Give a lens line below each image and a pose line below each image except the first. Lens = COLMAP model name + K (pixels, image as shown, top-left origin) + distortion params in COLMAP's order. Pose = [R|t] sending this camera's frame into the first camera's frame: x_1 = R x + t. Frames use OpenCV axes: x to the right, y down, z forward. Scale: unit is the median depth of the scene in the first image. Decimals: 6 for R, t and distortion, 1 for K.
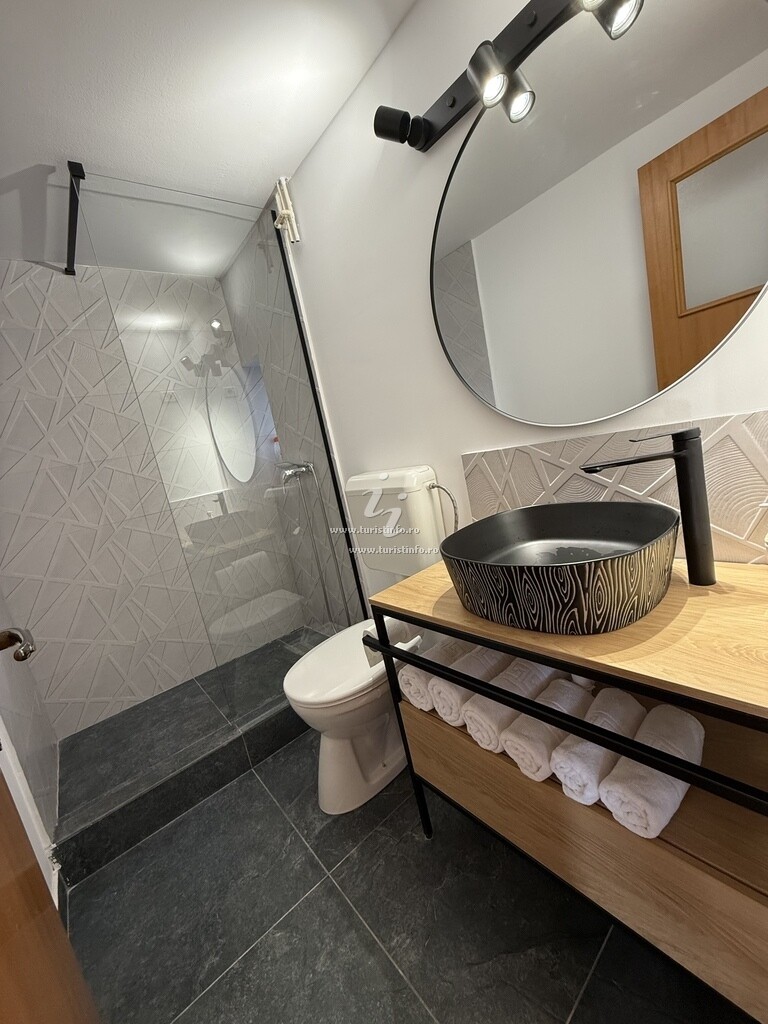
lens RADIAL K [[414.3, 0, 384.0], [0, 414.3, 512.0], [0, 0, 1]] dist [-0.000674, -0.000170]
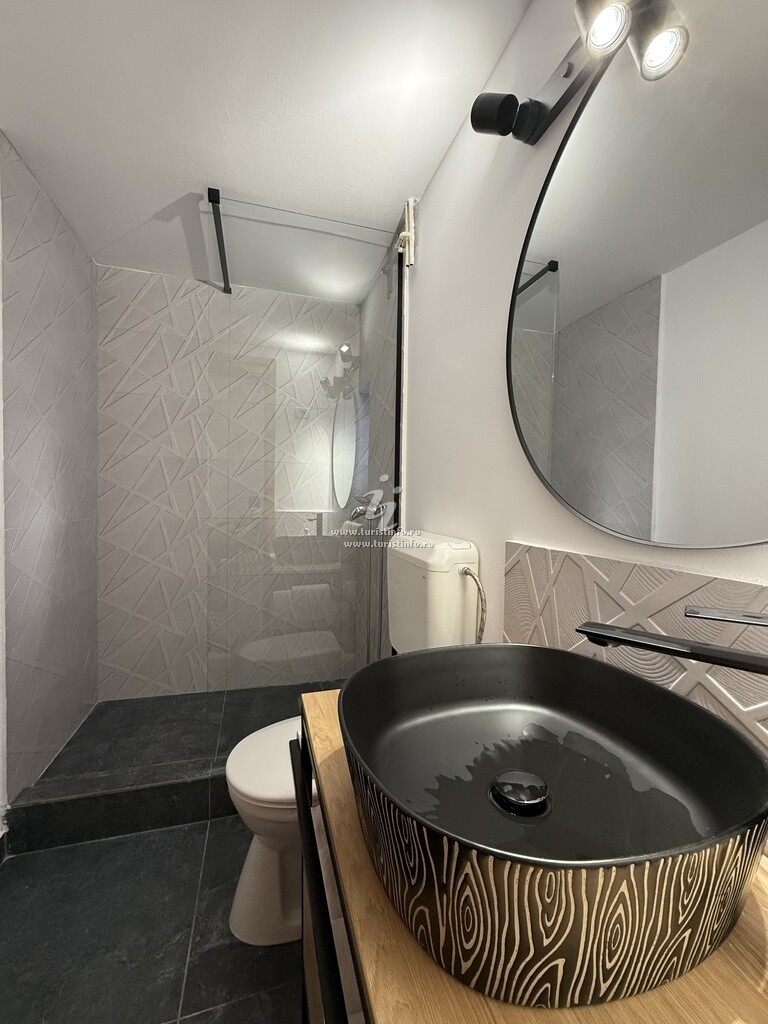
lens RADIAL K [[429.1, 0, 384.0], [0, 429.1, 512.0], [0, 0, 1]] dist [-0.001122, -0.000103]
pose [[0.897554, 0.228971, -0.376787, 0.221176], [-0.262924, 0.963965, -0.040523, -0.084409], [0.353931, 0.135438, 0.925413, 0.194574]]
